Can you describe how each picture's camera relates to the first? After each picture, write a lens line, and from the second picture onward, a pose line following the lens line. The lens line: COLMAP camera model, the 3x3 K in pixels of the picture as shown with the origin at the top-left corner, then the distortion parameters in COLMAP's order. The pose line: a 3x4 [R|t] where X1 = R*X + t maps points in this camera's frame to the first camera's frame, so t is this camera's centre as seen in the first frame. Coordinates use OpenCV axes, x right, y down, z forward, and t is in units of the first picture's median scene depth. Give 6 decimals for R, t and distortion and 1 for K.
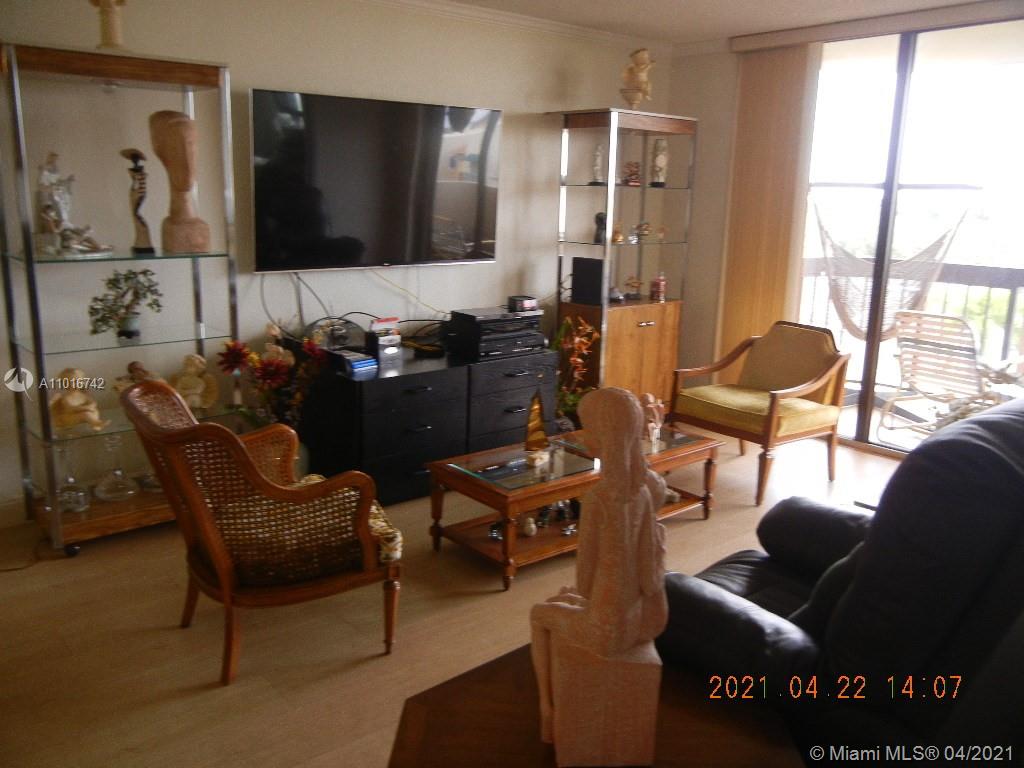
lens RADIAL K [[880.5, 0, 512.0], [0, 880.5, 384.0], [0, 0, 1]] dist [0.004521, 0.009600]
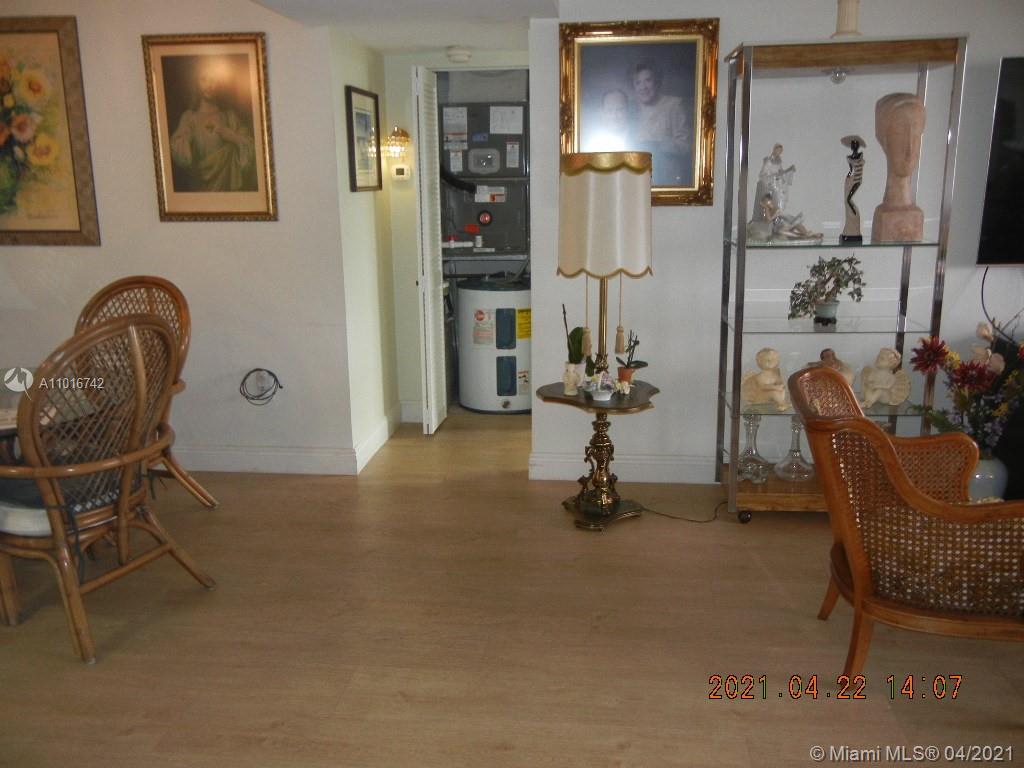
lens RADIAL K [[880.5, 0, 512.0], [0, 880.5, 384.0], [0, 0, 1]] dist [0.004521, 0.009600]
pose [[0.688452, 0.129273, -0.713669, 0.048134], [-0.126167, 0.990331, 0.057677, 0.001840], [0.714224, 0.050334, 0.698105, 0.042185]]
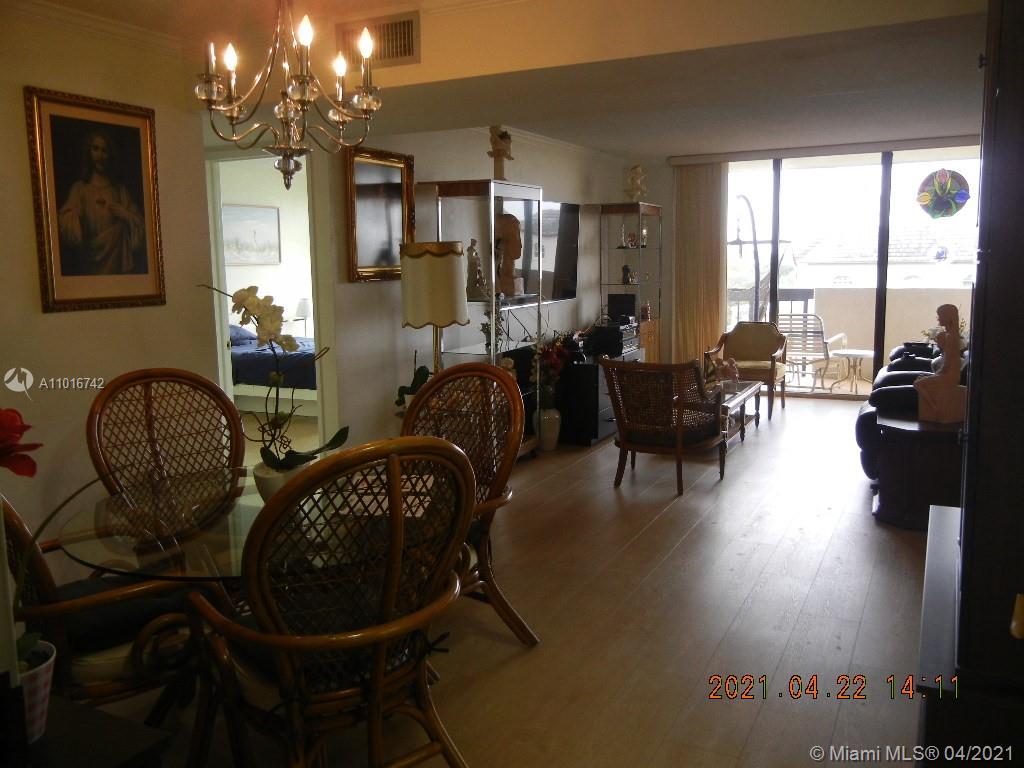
lens RADIAL K [[880.5, 0, 512.0], [0, 880.5, 384.0], [0, 0, 1]] dist [0.004521, 0.009600]
pose [[0.913078, -0.103142, 0.394525, -3.251401], [0.130217, 0.990578, -0.042402, 0.273733], [-0.386434, 0.090090, 0.917906, -1.652563]]
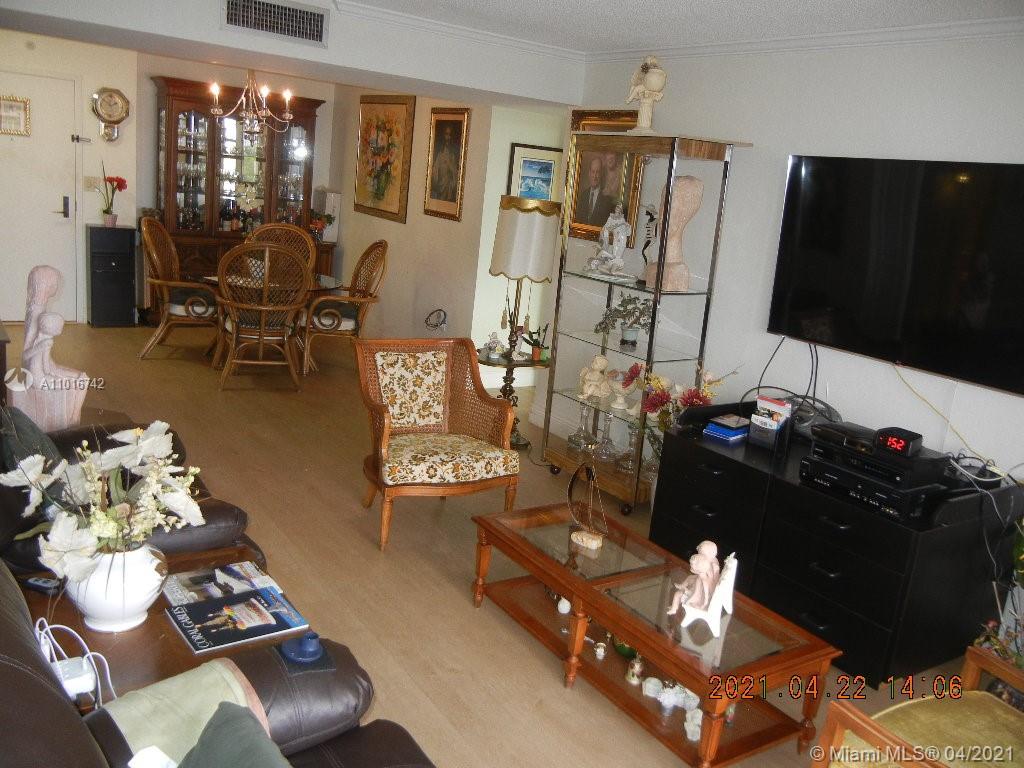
lens RADIAL K [[880.5, 0, 512.0], [0, 880.5, 384.0], [0, 0, 1]] dist [0.004521, 0.009600]
pose [[-0.100188, 0.197201, -0.975230, 2.474334], [-0.319176, 0.921991, 0.219225, -0.692679], [0.942385, 0.333234, -0.029431, 2.563240]]
